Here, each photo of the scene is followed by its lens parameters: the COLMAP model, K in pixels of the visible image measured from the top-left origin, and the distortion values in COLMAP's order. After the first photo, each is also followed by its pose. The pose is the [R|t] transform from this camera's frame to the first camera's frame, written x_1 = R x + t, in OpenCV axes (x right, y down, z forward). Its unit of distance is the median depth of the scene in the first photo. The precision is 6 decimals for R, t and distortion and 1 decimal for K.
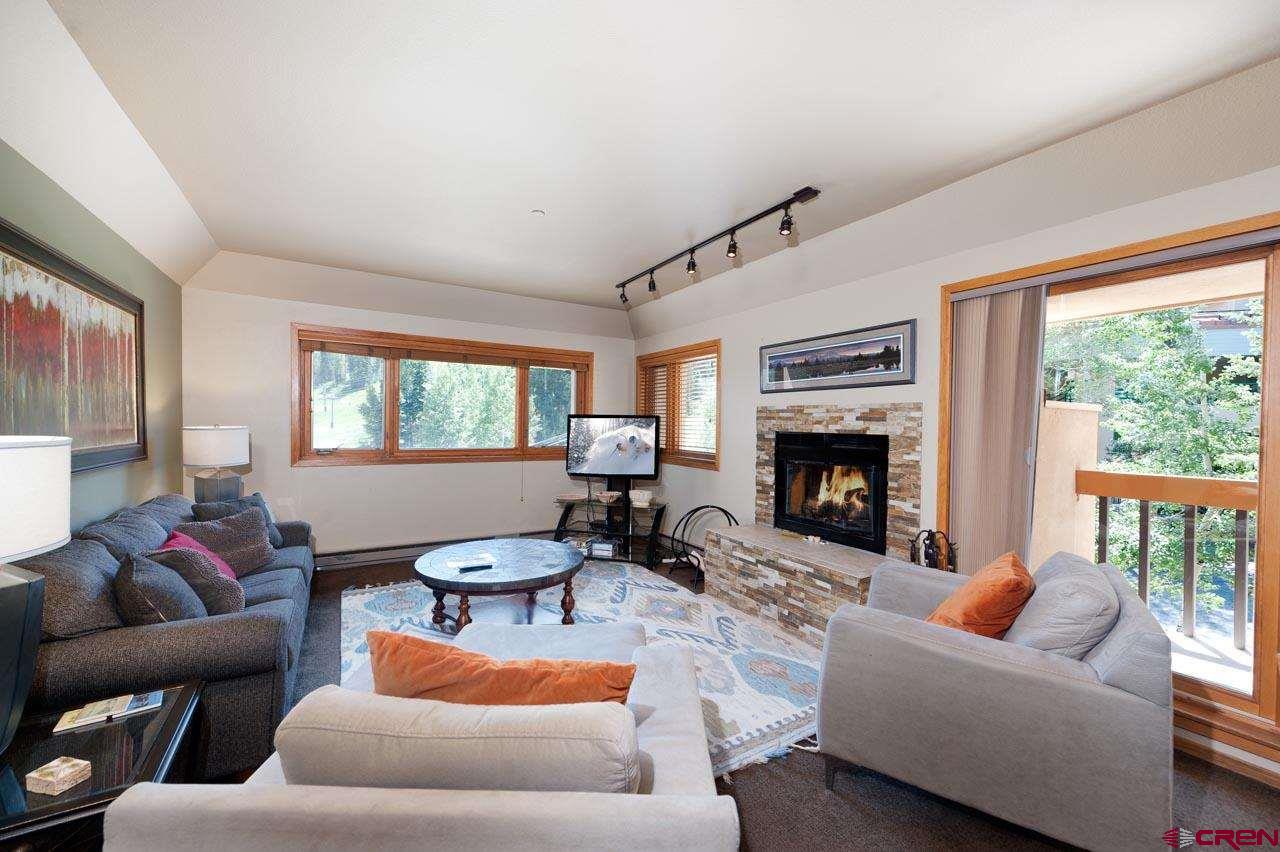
lens RADIAL K [[505.4, 0, 644.3], [0, 505.4, 425.3], [0, 0, 1]] dist [0.012356, -0.002007]
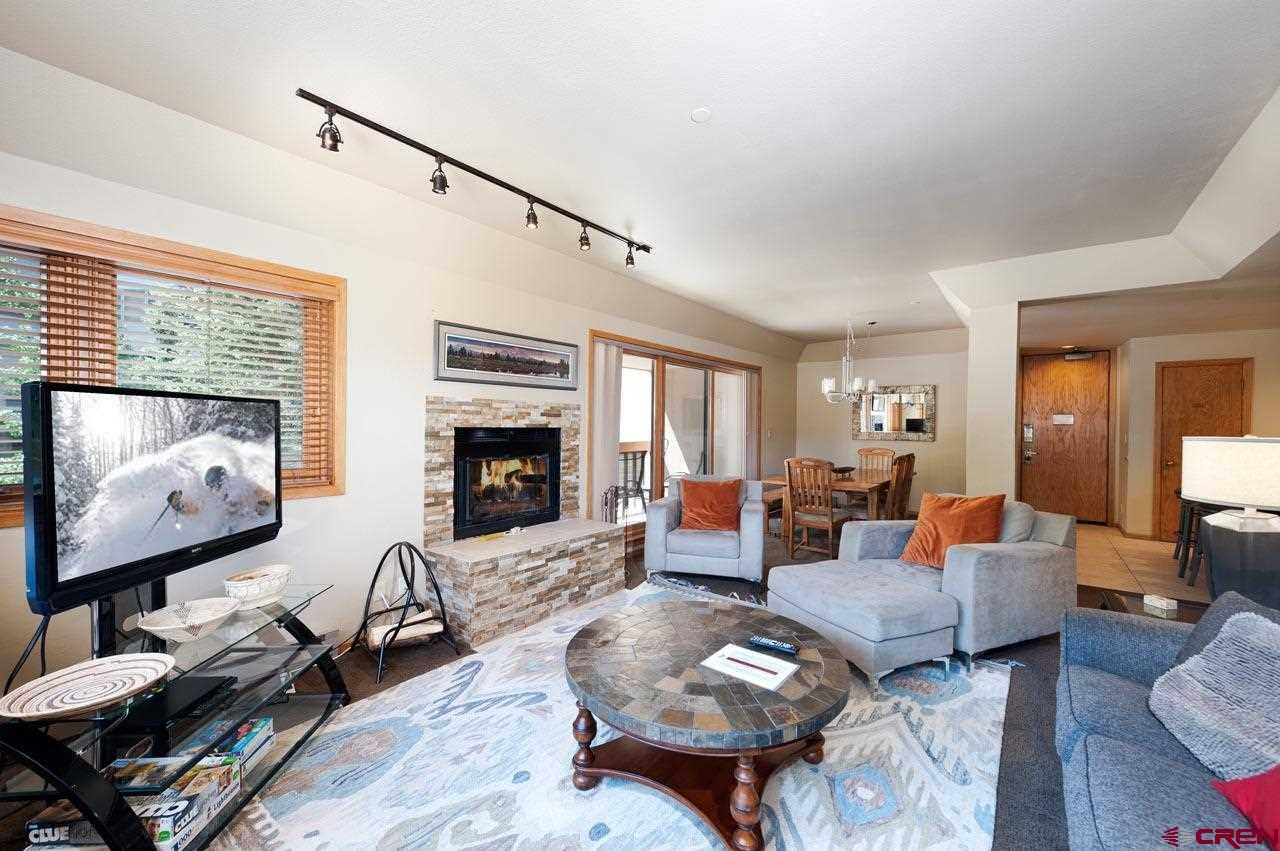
lens RADIAL K [[505.4, 0, 633.4], [0, 505.4, 424.9], [0, 0, 1]] dist [0.012356, -0.002007]
pose [[-0.358089, -0.019153, 0.933491, -0.675714], [-0.009650, 0.999812, 0.016812, -0.009574], [-0.933637, -0.002988, -0.358207, 1.089727]]
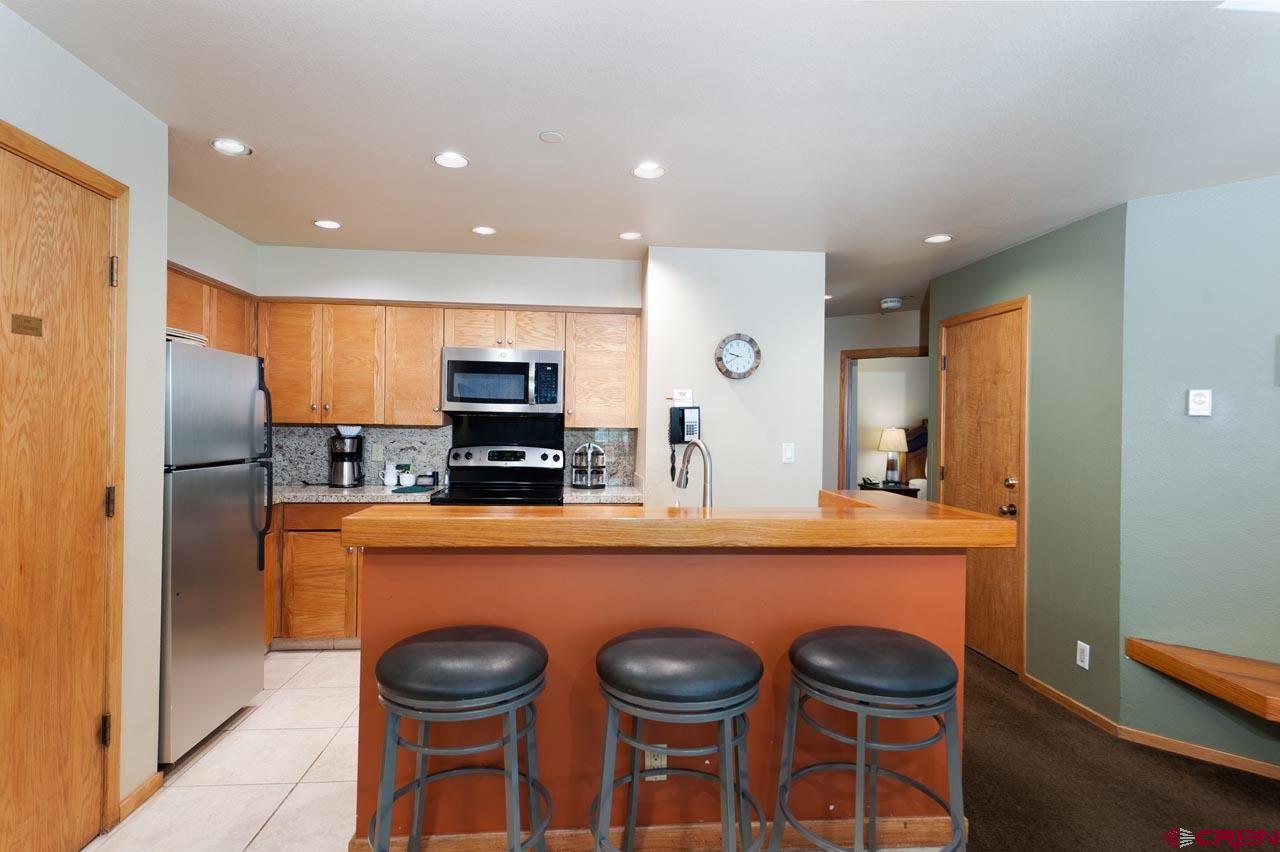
lens RADIAL K [[662.4, 0, 645.4], [0, 662.4, 428.2], [0, 0, 1]] dist [0.014532, -0.001370]
pose [[-0.421734, -0.013234, -0.906623, 0.345340], [-0.024968, 0.999684, -0.002978, 0.004749], [0.906376, 0.021380, -0.421931, -0.368466]]
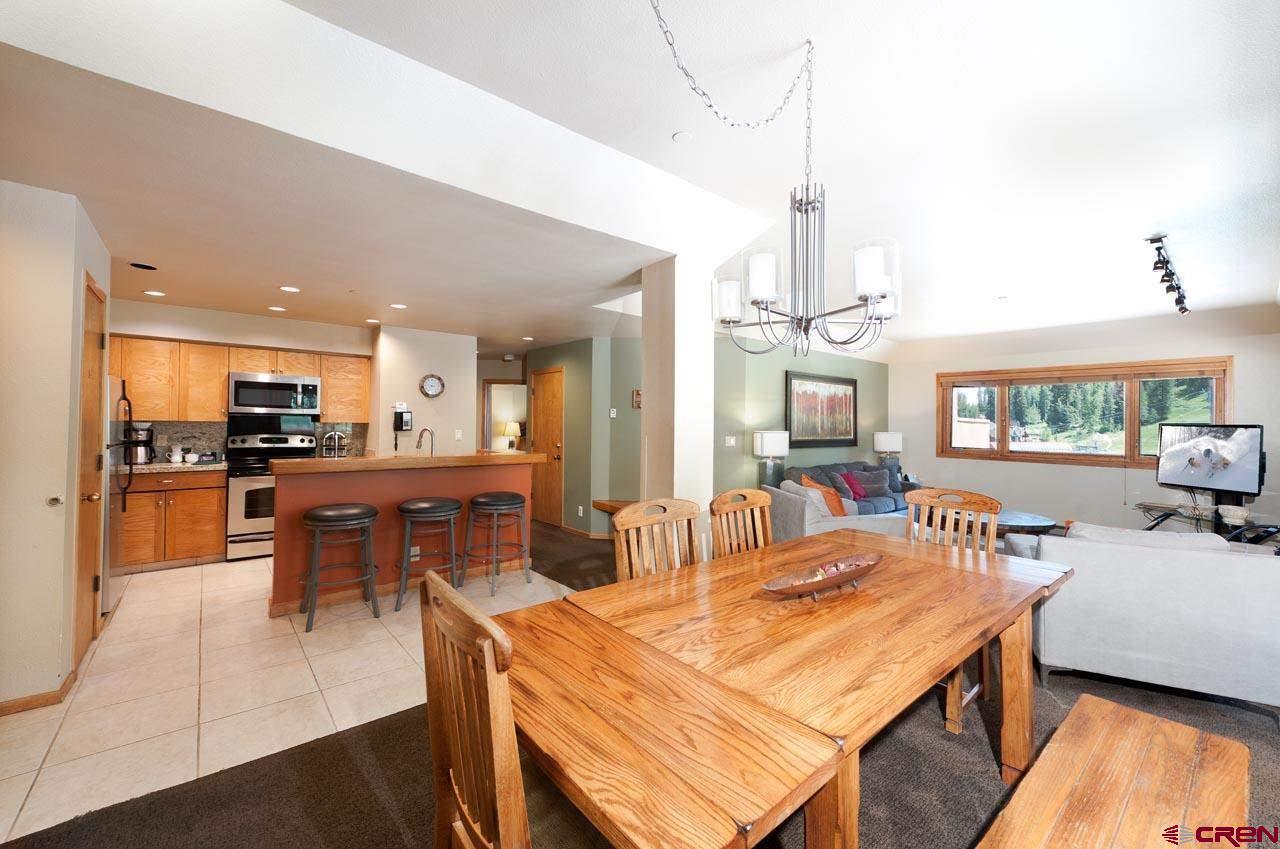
lens RADIAL K [[505.4, 0, 643.6], [0, 505.4, 424.0], [0, 0, 1]] dist [0.012356, -0.002007]
pose [[0.168041, -0.008883, -0.985740, 0.945310], [-0.016539, 0.999793, -0.011829, 0.009074], [0.985641, 0.018291, 0.167859, -0.300426]]
